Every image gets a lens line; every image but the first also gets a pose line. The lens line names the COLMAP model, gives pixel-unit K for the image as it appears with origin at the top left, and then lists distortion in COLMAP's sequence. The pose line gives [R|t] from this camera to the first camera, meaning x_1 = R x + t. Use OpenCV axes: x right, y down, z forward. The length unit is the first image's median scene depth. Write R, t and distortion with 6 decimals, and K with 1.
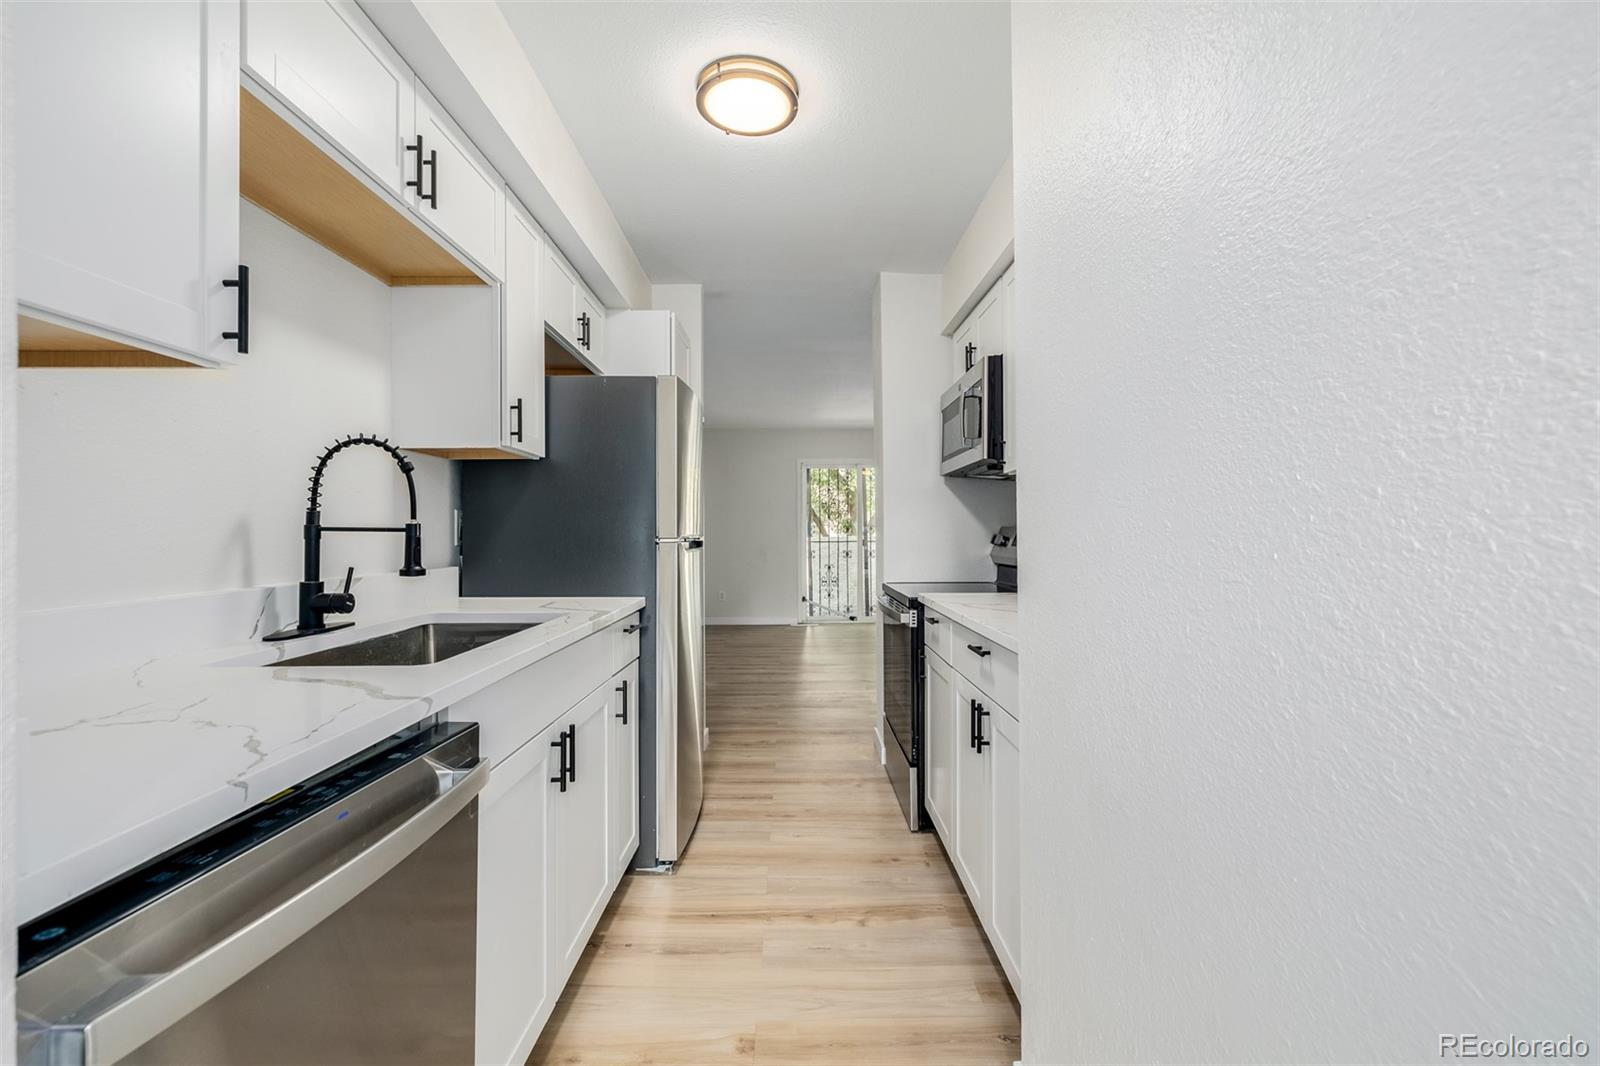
lens RADIAL K [[676.4, 0, 802.9], [0, 676.4, 530.5], [0, 0, 1]] dist [0.001460, 0.000453]
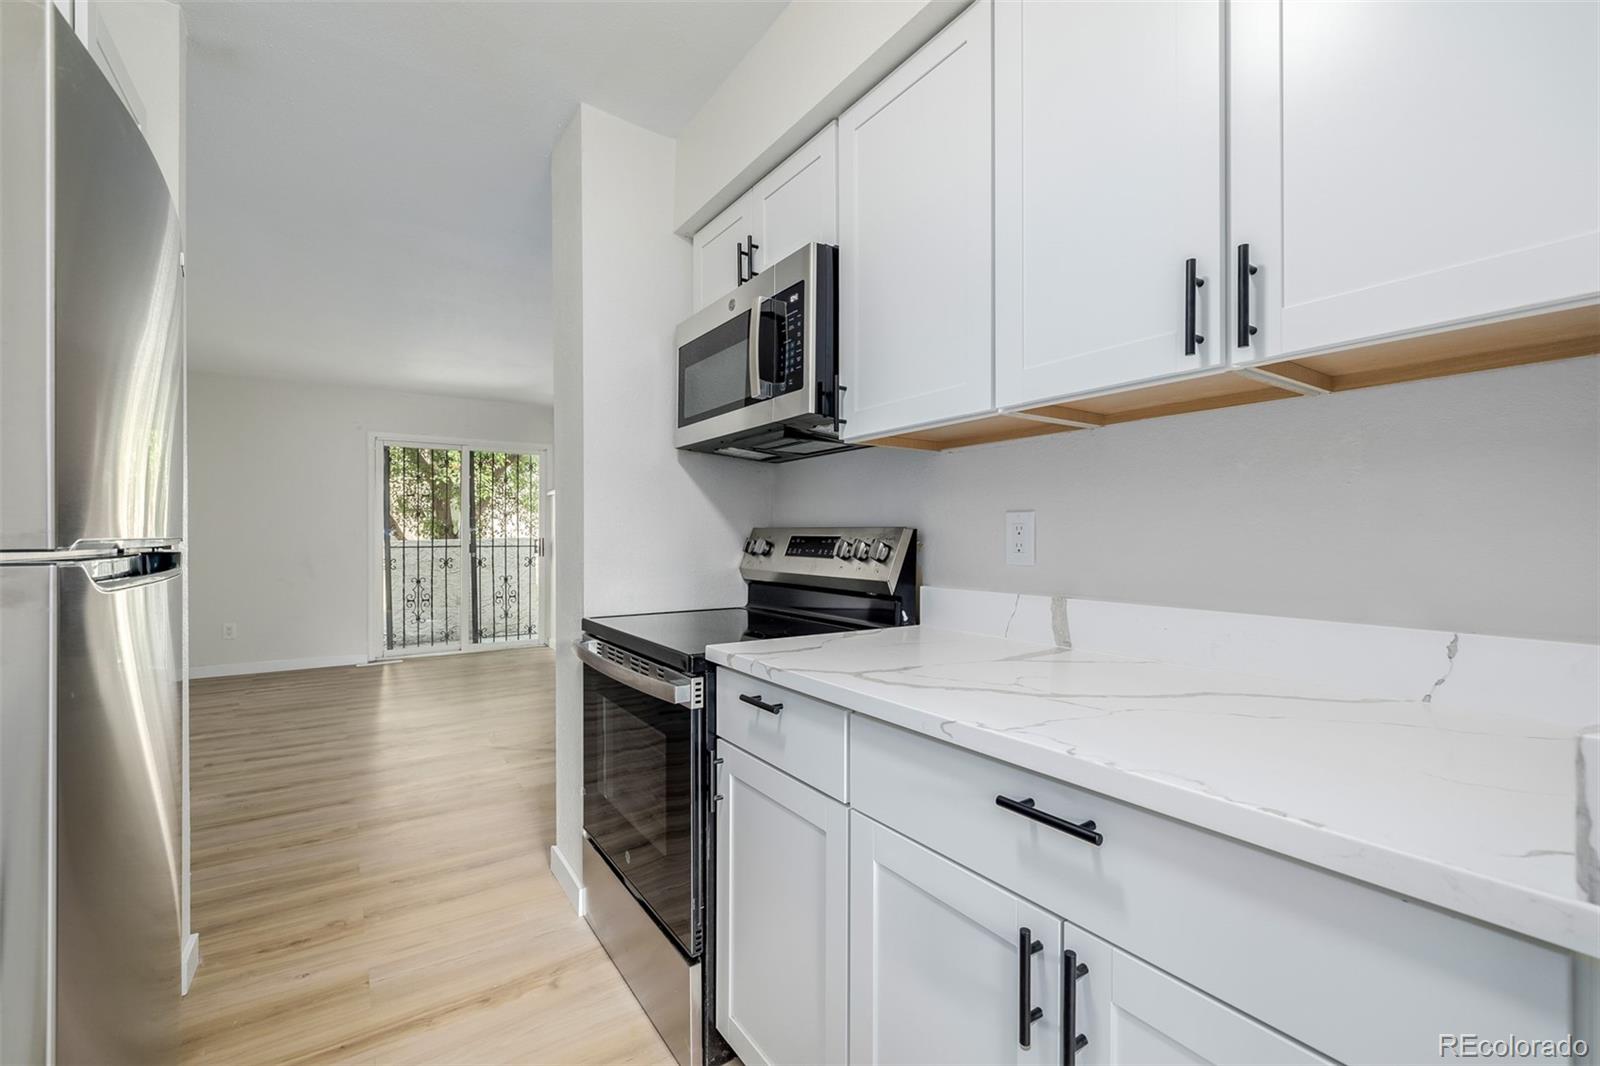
lens RADIAL K [[676.4, 0, 803.1], [0, 676.4, 536.3], [0, 0, 1]] dist [0.001460, 0.000453]
pose [[0.832648, 0.005103, 0.553780, -0.056284], [-0.007521, 0.999970, 0.002093, 0.001692], [-0.553752, -0.005908, 0.832661, 0.407087]]
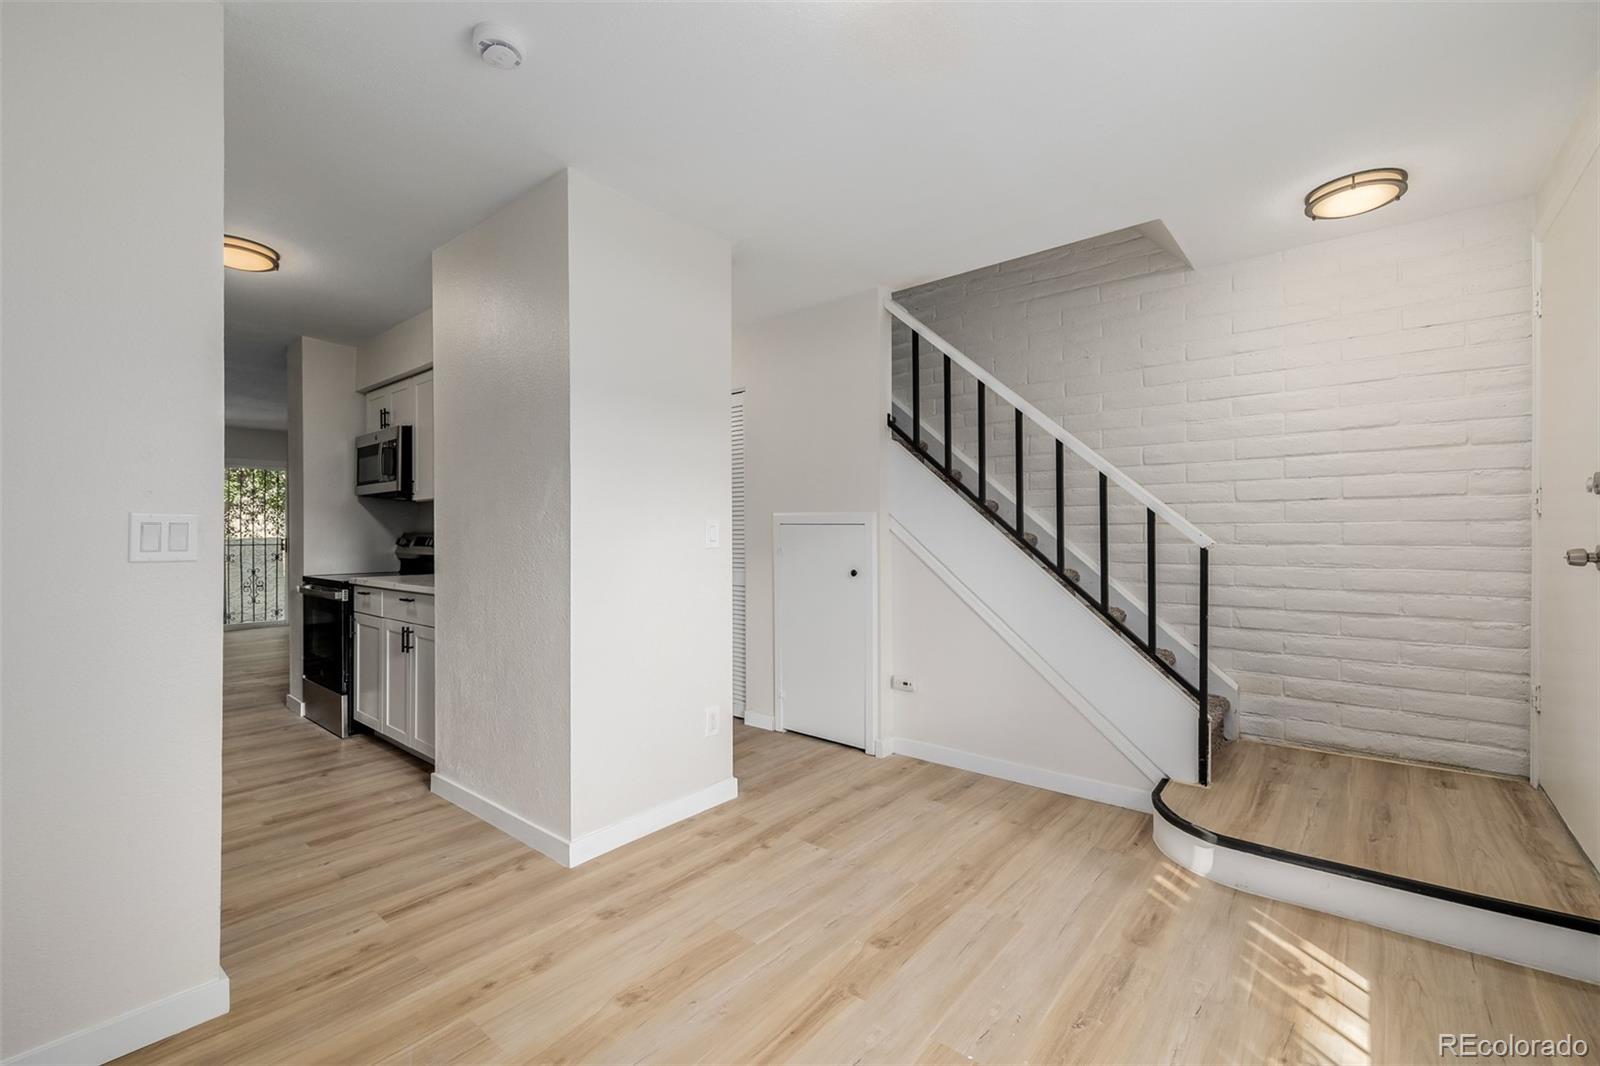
lens RADIAL K [[676.4, 0, 802.6], [0, 676.4, 528.0], [0, 0, 1]] dist [0.001460, 0.000453]
pose [[0.651931, 0.006416, 0.758251, -0.254960], [-0.002846, 0.999978, -0.006015, -0.009770], [-0.758273, 0.001764, 0.651935, -0.602392]]
